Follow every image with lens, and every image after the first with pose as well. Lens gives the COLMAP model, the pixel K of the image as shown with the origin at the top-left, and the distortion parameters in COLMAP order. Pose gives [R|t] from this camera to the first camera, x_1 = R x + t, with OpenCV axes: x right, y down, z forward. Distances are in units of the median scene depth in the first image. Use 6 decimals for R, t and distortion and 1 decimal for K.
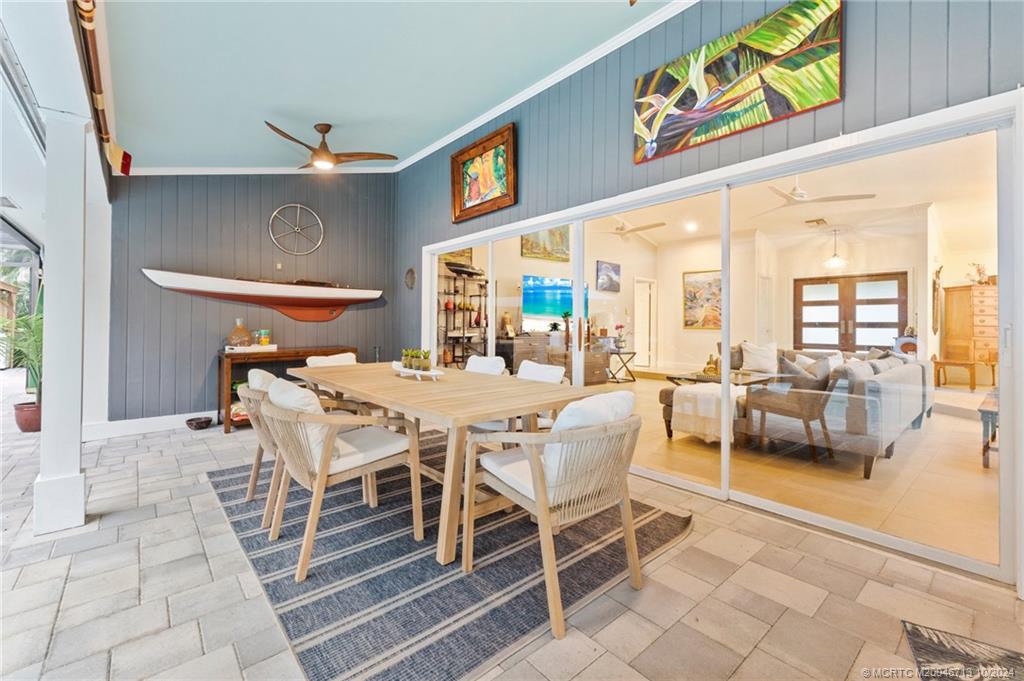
lens RADIAL K [[425.1, 0, 515.4], [0, 425.1, 337.8], [0, 0, 1]] dist [-0.000033, 0.000082]
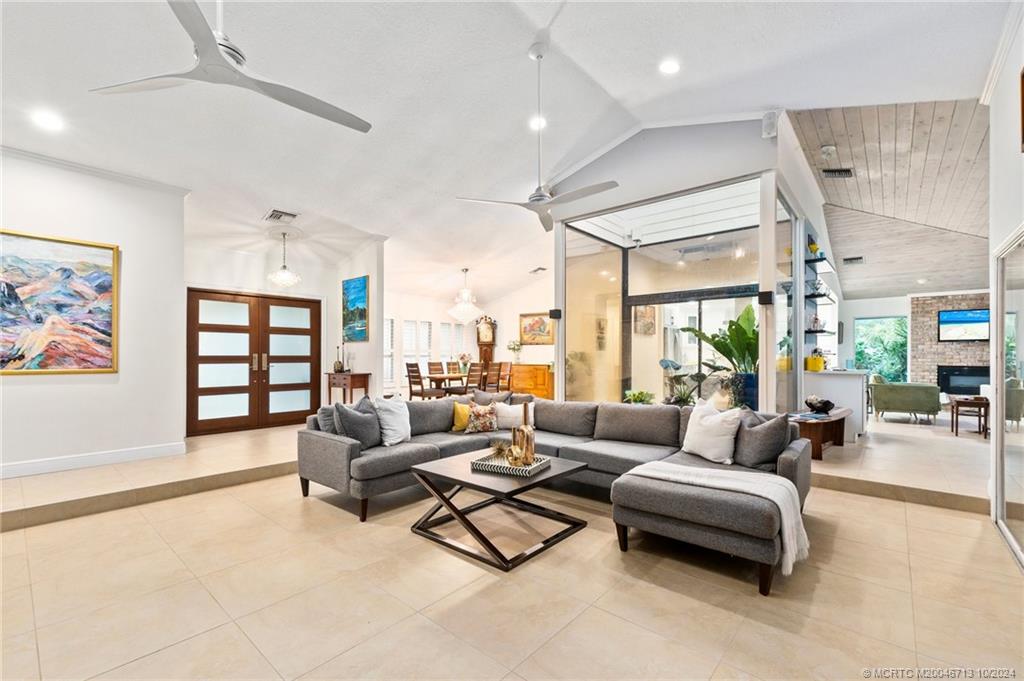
lens RADIAL K [[438.1, 0, 512.3], [0, 438.1, 349.2], [0, 0, 1]] dist [-0.000002, 0.000000]
pose [[-0.128607, 0.001073, 0.991695, -0.054888], [0.022105, 0.999754, 0.001785, -0.039725], [-0.991449, 0.022151, -0.128599, 0.650836]]
